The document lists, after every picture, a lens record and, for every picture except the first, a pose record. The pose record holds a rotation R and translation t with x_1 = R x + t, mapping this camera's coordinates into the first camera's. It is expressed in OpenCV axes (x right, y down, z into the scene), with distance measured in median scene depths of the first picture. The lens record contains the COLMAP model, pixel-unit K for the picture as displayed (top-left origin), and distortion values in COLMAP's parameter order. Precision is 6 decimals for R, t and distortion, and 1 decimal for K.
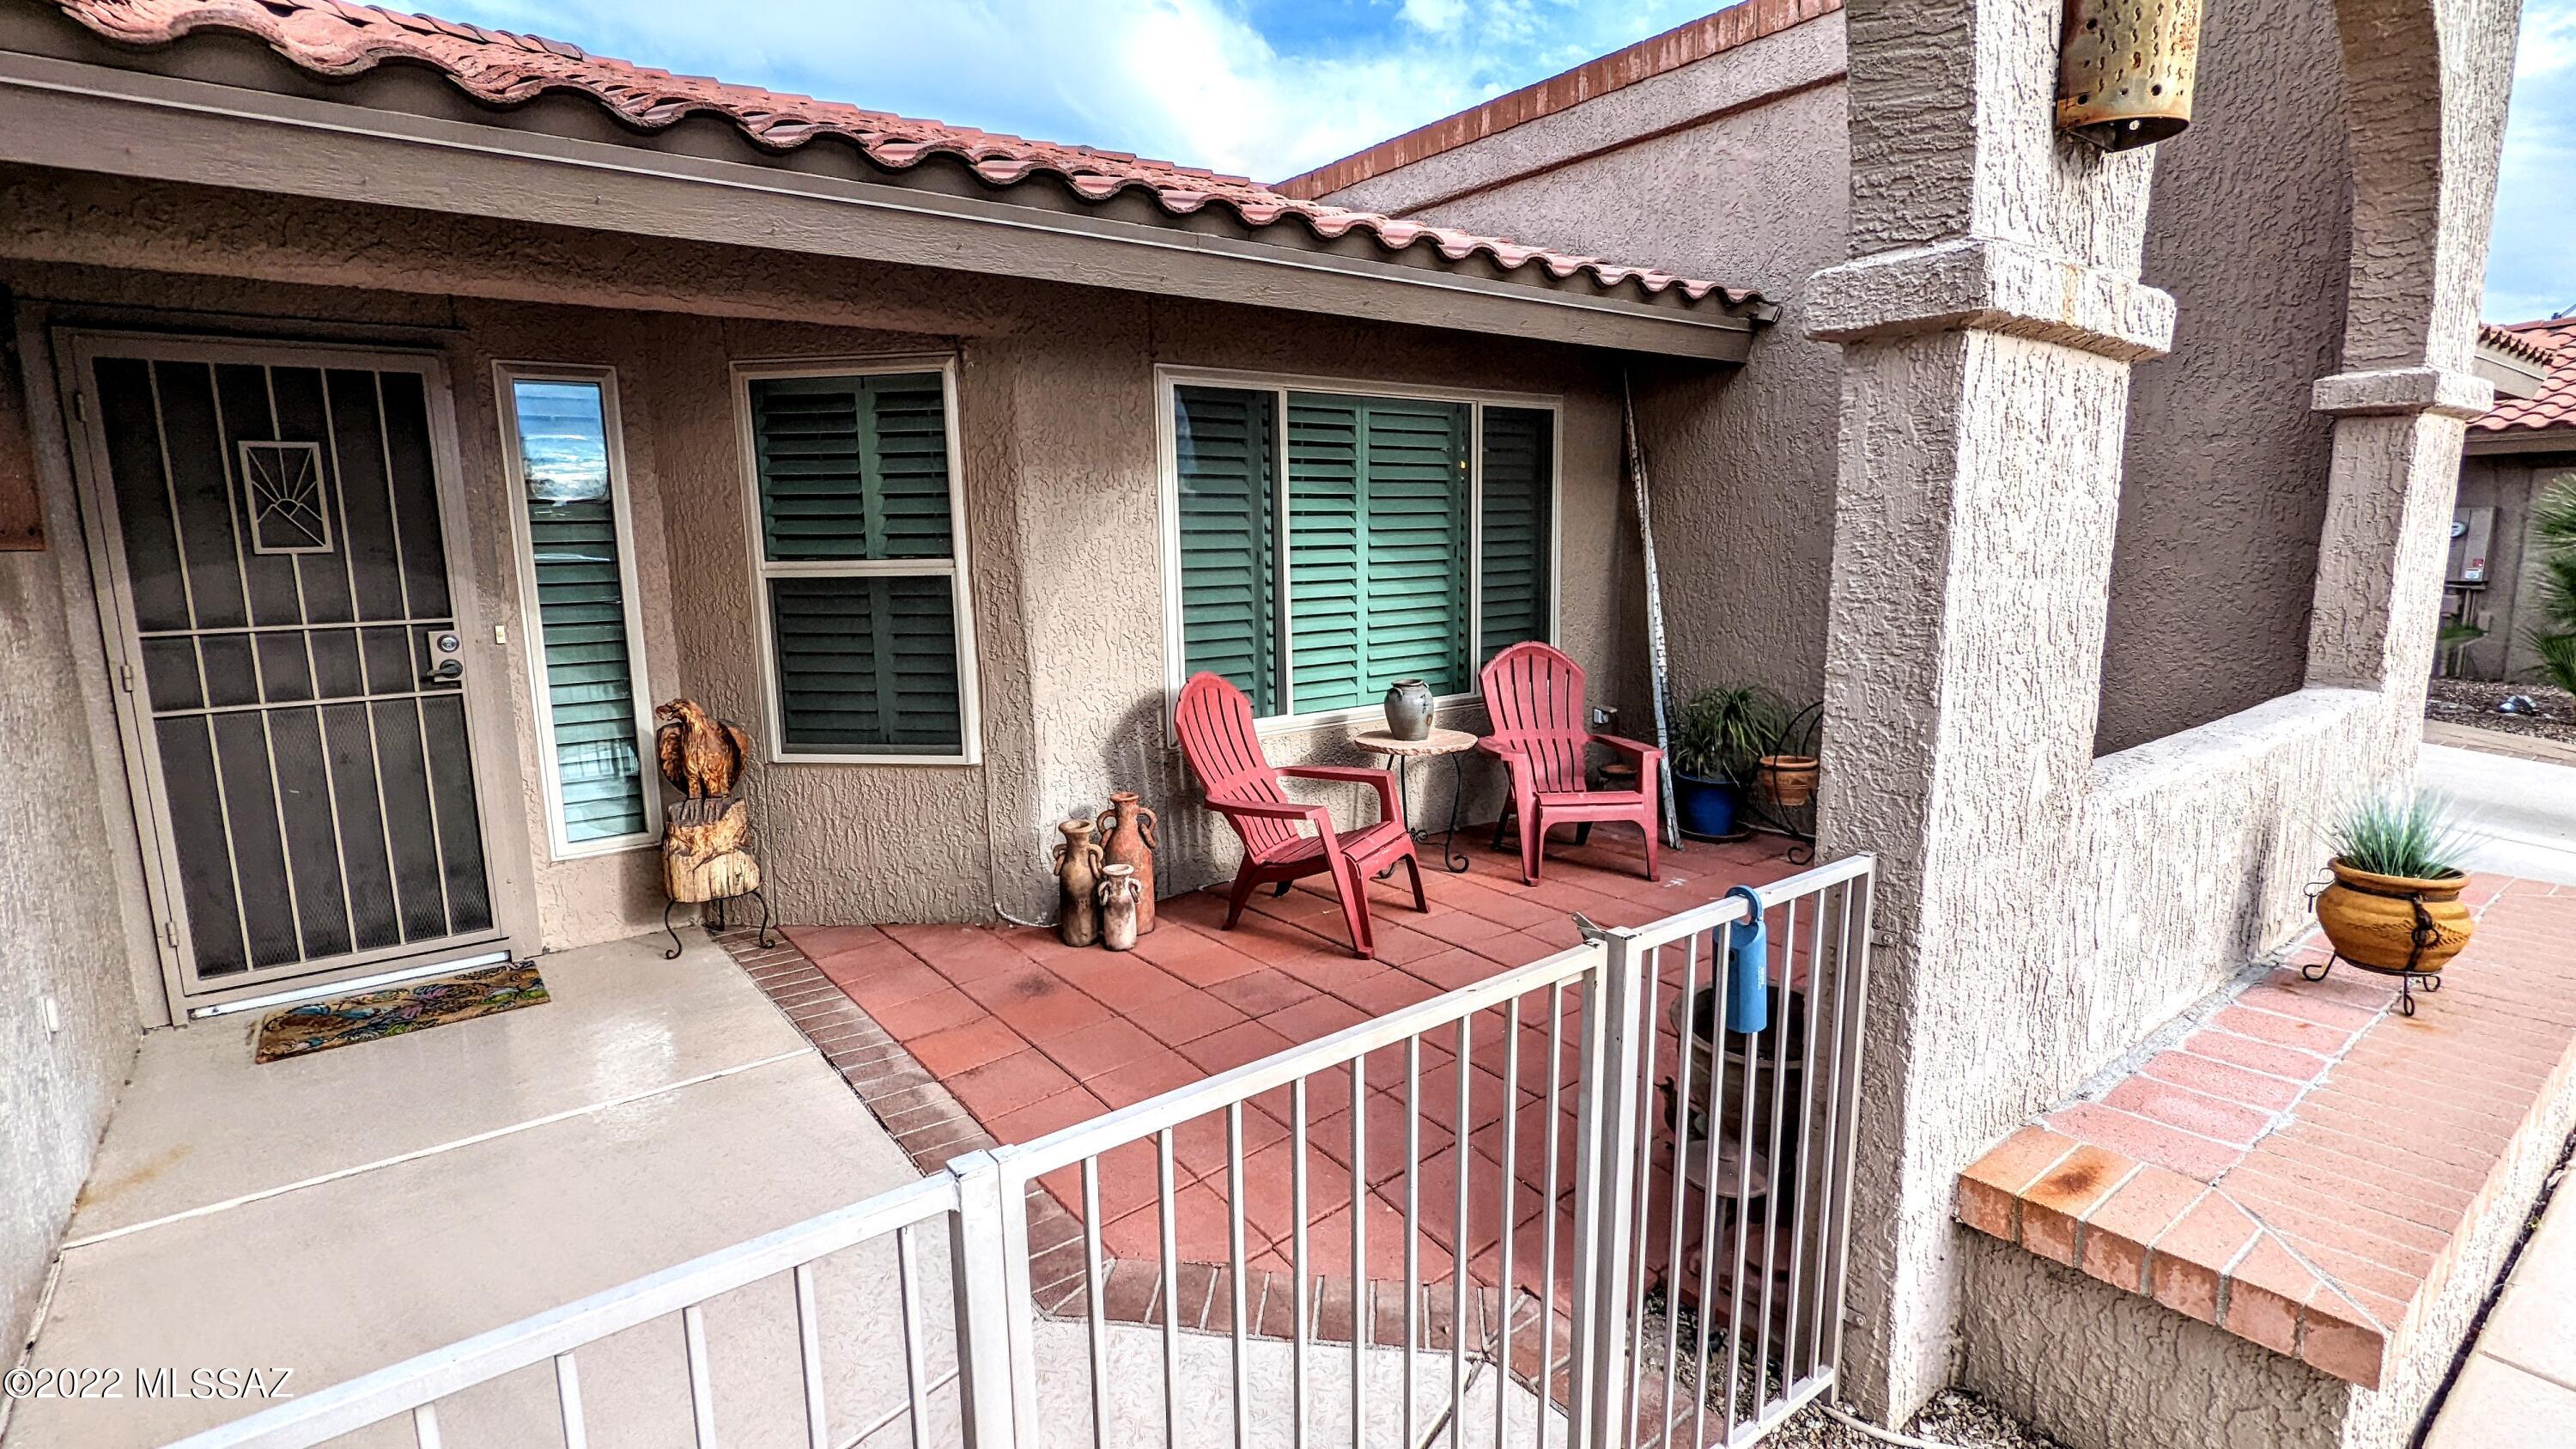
lens RADIAL K [[1210.0, 0, 1288.0], [0, 1210.0, 724.5], [0, 0, 1]] dist [-0.001790, -0.000067]
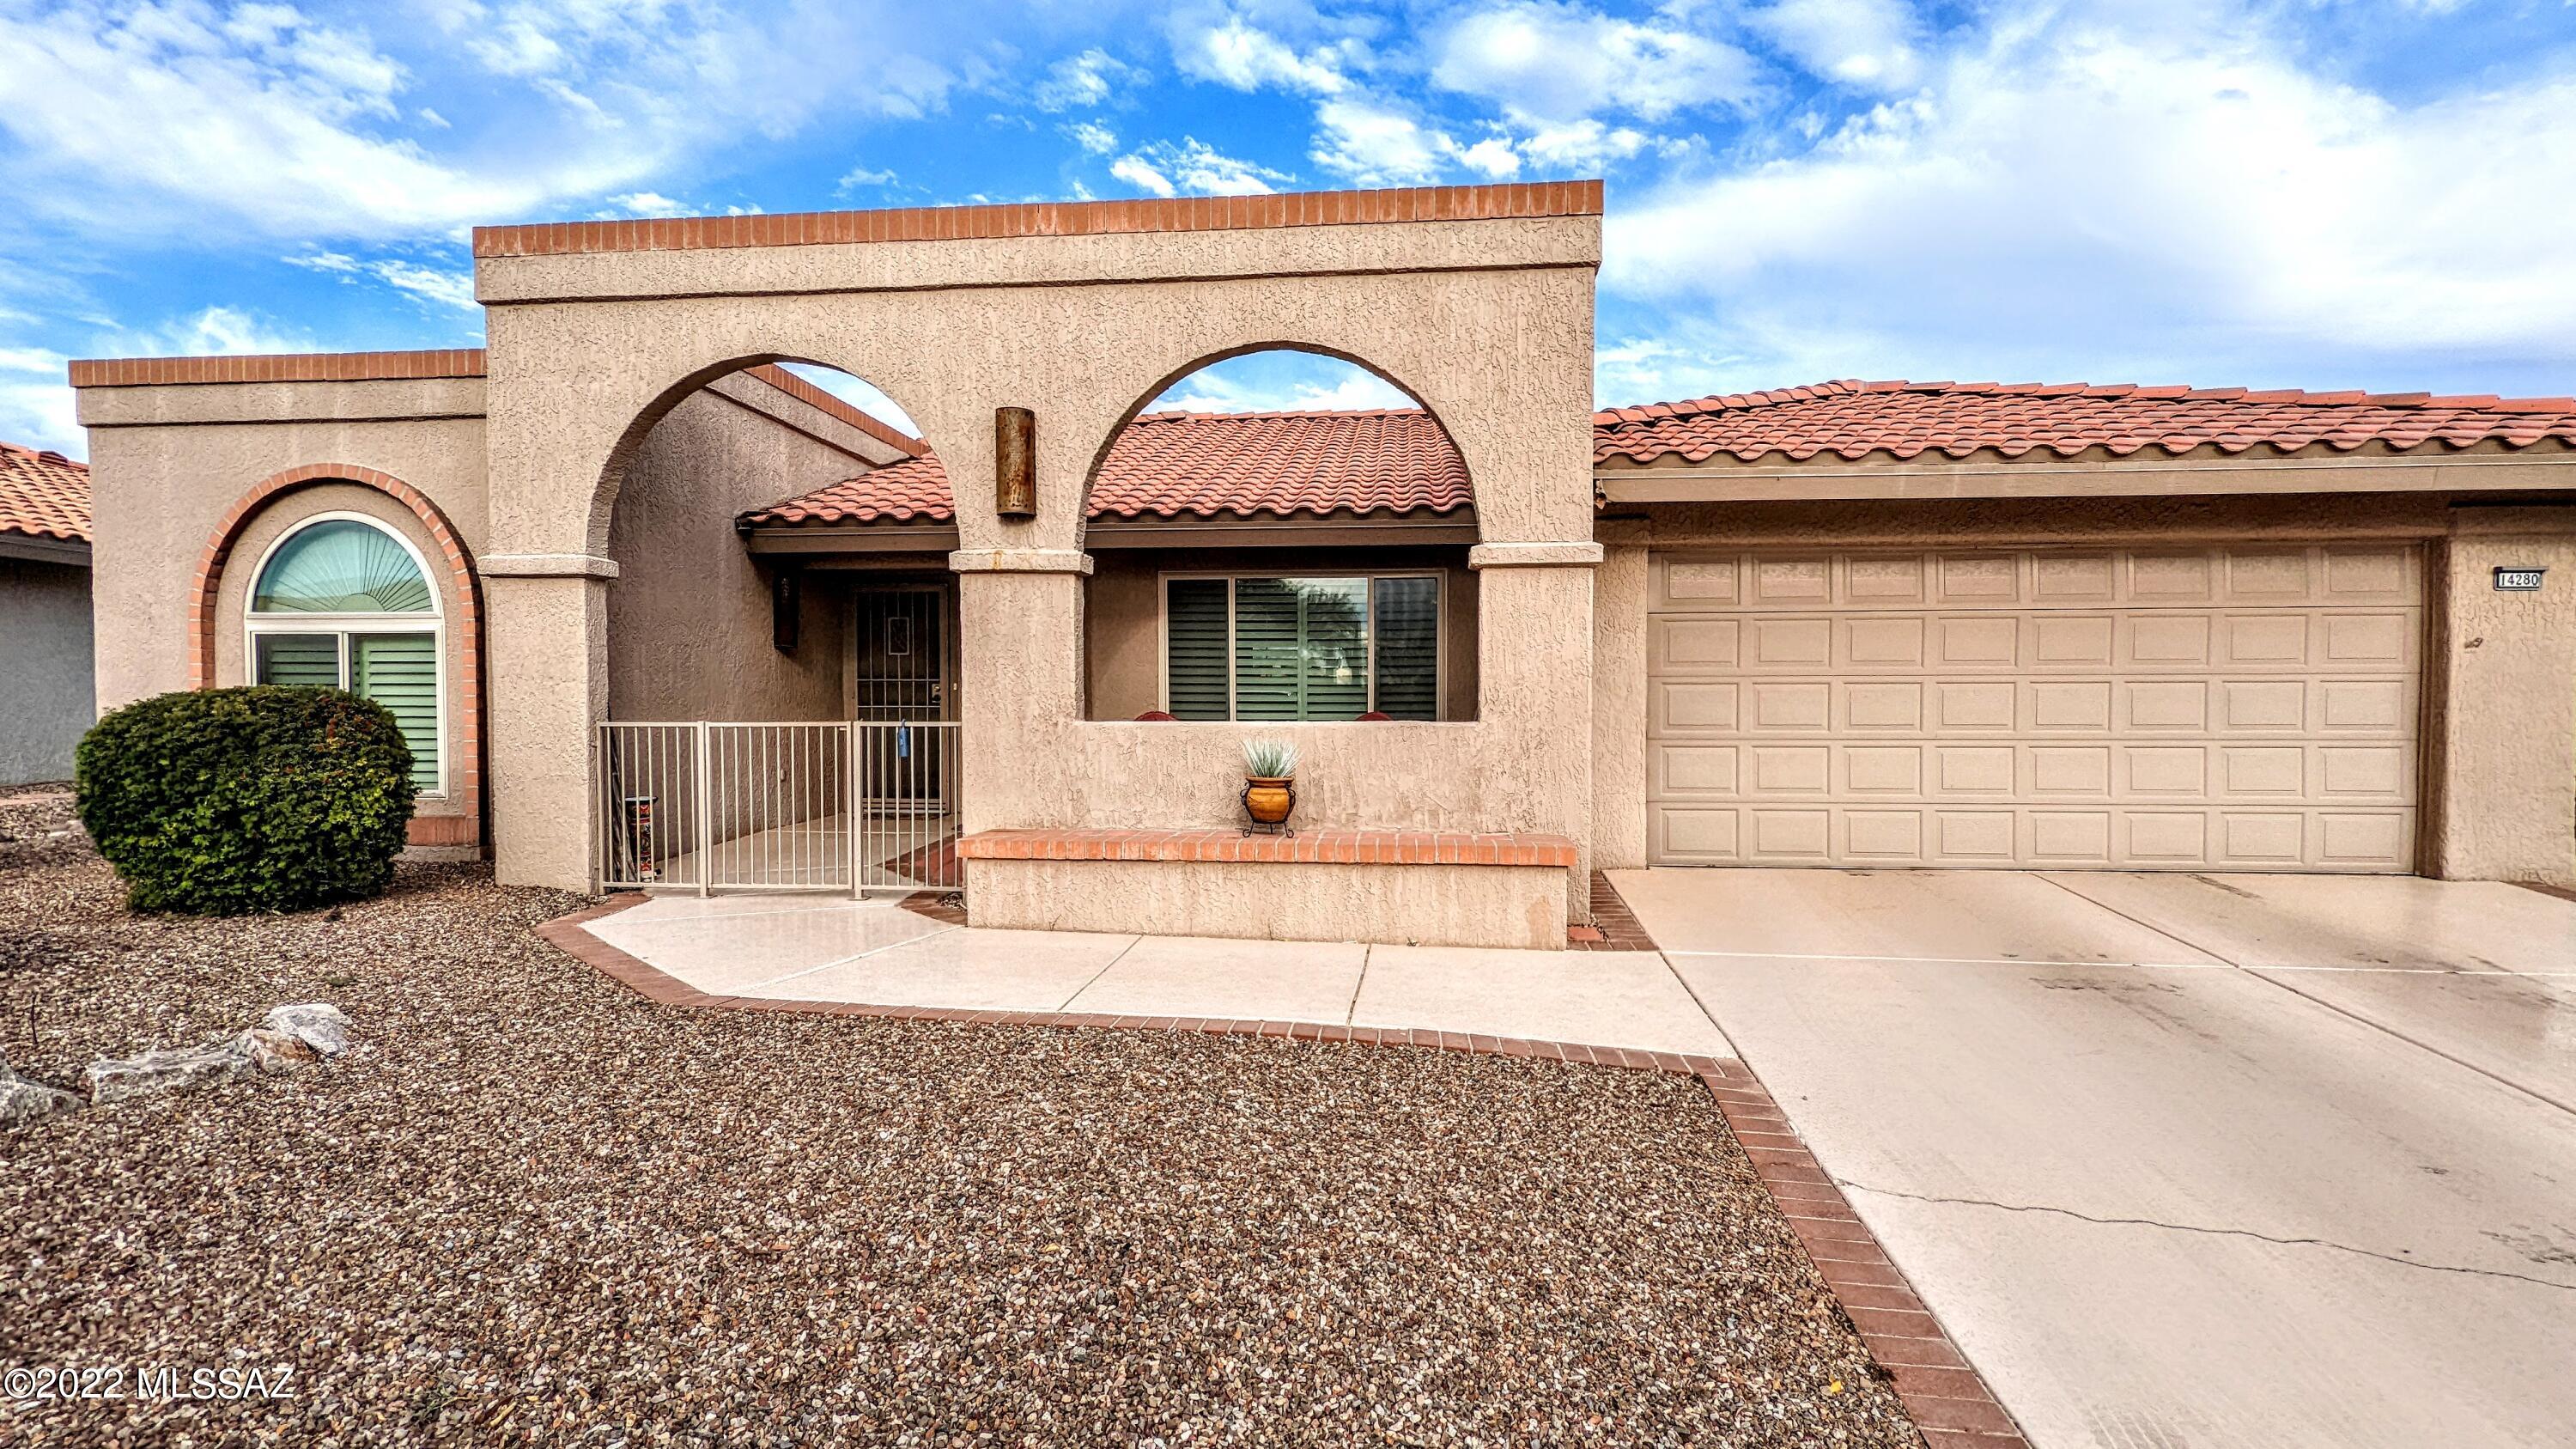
lens RADIAL K [[1210.0, 0, 1288.0], [0, 1210.0, 724.5], [0, 0, 1]] dist [-0.001790, -0.000067]
pose [[0.739801, 0.034649, -0.671933, 1.791211], [-0.123131, 0.988779, -0.084580, 0.149698], [0.661463, 0.145308, 0.735767, -0.474550]]
